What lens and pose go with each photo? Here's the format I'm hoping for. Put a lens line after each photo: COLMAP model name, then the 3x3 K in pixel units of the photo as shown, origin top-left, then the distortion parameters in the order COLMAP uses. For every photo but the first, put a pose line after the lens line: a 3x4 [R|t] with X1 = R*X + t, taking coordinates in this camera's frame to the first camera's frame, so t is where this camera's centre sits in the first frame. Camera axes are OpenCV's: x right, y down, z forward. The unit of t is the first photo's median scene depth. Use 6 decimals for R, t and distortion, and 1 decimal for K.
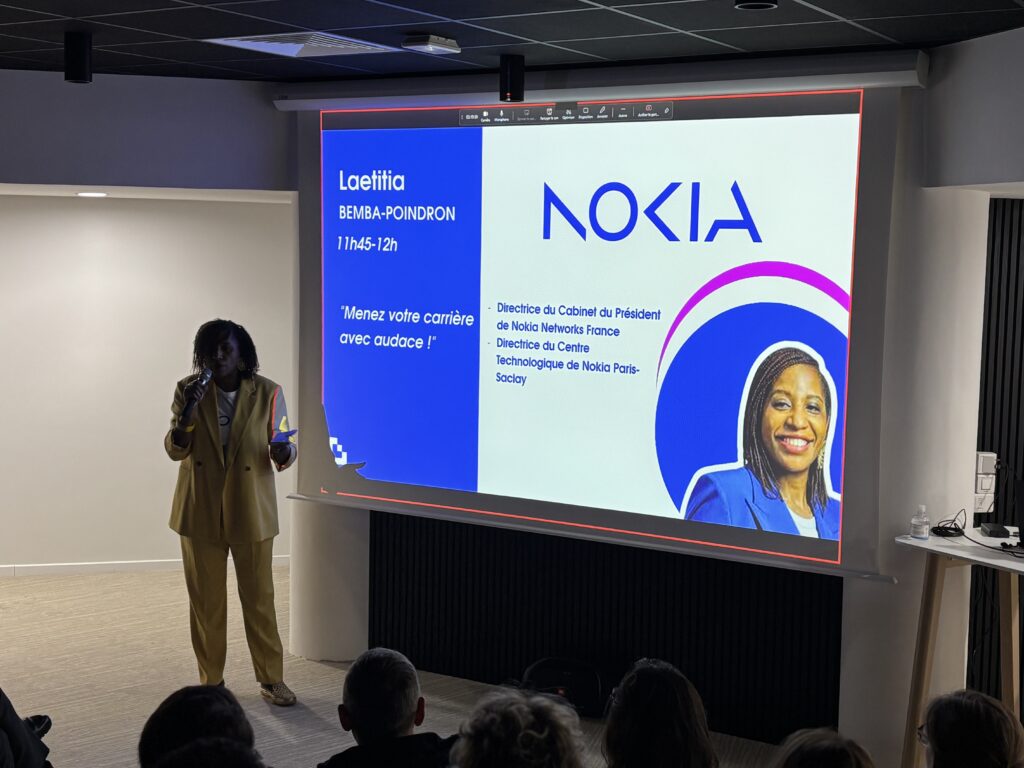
lens RADIAL K [[1478.7, 0, 513.5], [0, 1478.7, 390.3], [0, 0, 1]] dist [0.069108, 0.000000]
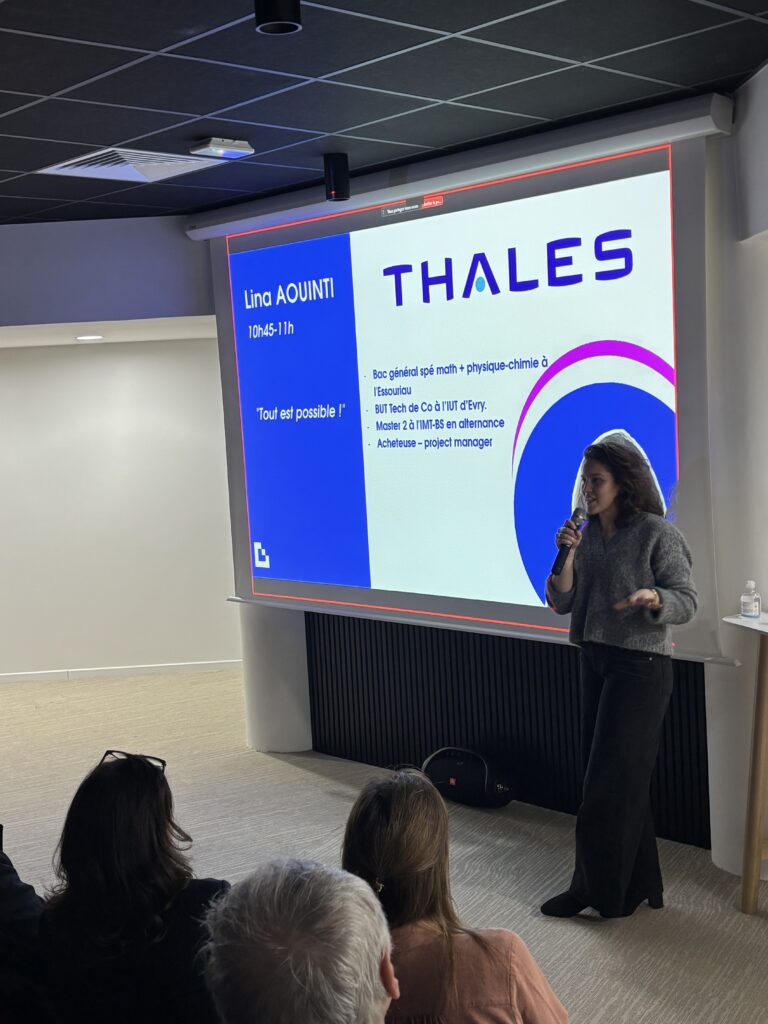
lens RADIAL K [[1304.8, 0, 386.7], [0, 1304.8, 519.2], [0, 0, 1]] dist [0.030730, 0.000000]
pose [[0.968272, -0.047906, -0.245265, 0.230417], [0.048149, 0.998828, -0.005008, 0.028362], [0.245217, -0.006960, 0.969443, 0.133710]]
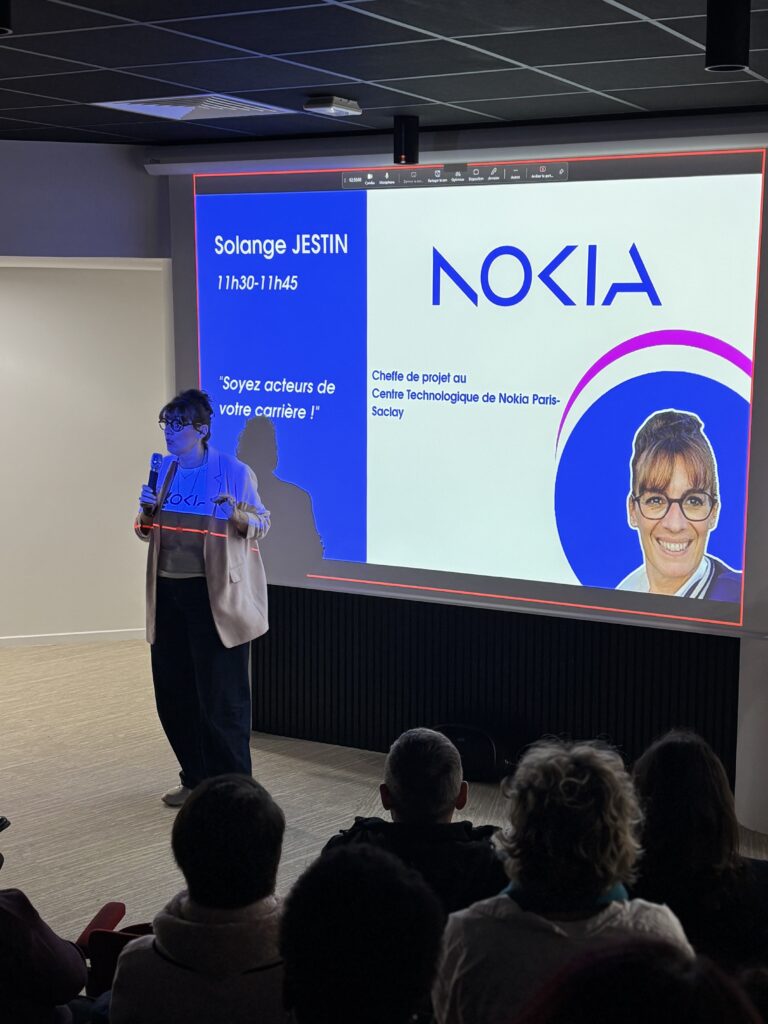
lens RADIAL K [[1478.7, 0, 386.0], [0, 1478.7, 528.9], [0, 0, 1]] dist [0.069108, 0.000000]
pose [[0.998480, -0.022327, 0.050387, -0.066477], [0.019689, 0.998439, 0.052268, -0.005705], [-0.051476, -0.051196, 0.997361, 0.010728]]
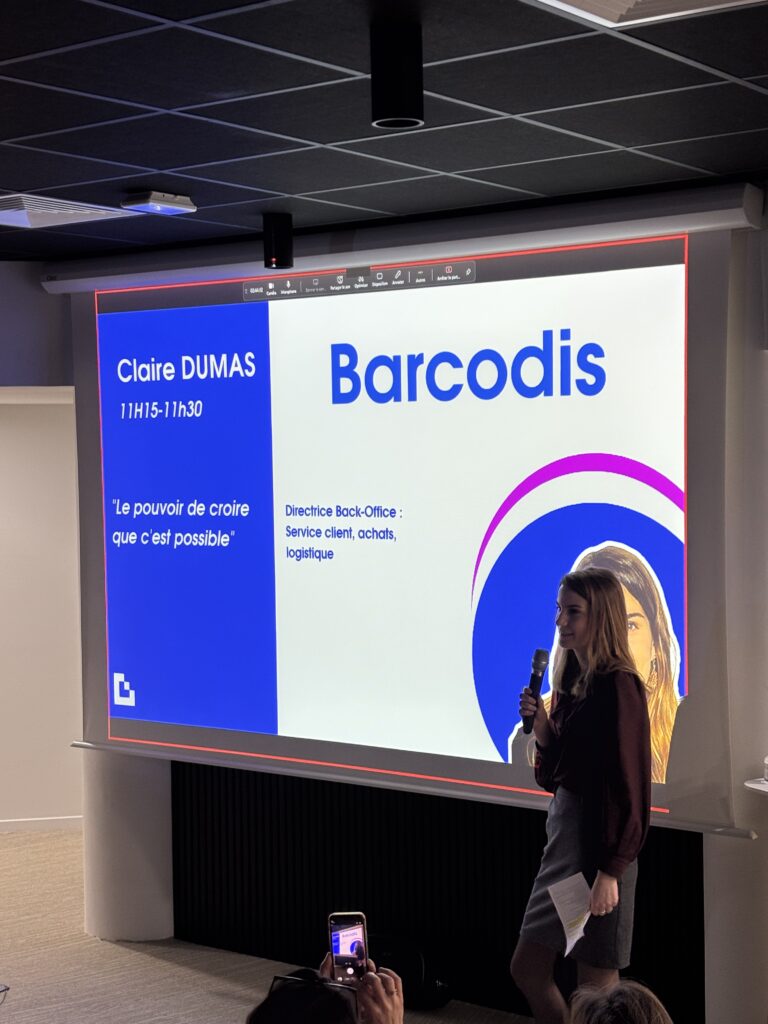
lens RADIAL K [[1676.3, 0, 378.3], [0, 1676.3, 532.5], [0, 0, 1]] dist [0.081292, 0.000000]
pose [[0.996233, -0.029771, -0.081444, 0.123389], [0.025609, 0.998335, -0.051678, 0.005517], [0.082847, 0.049398, 0.995337, 0.060187]]
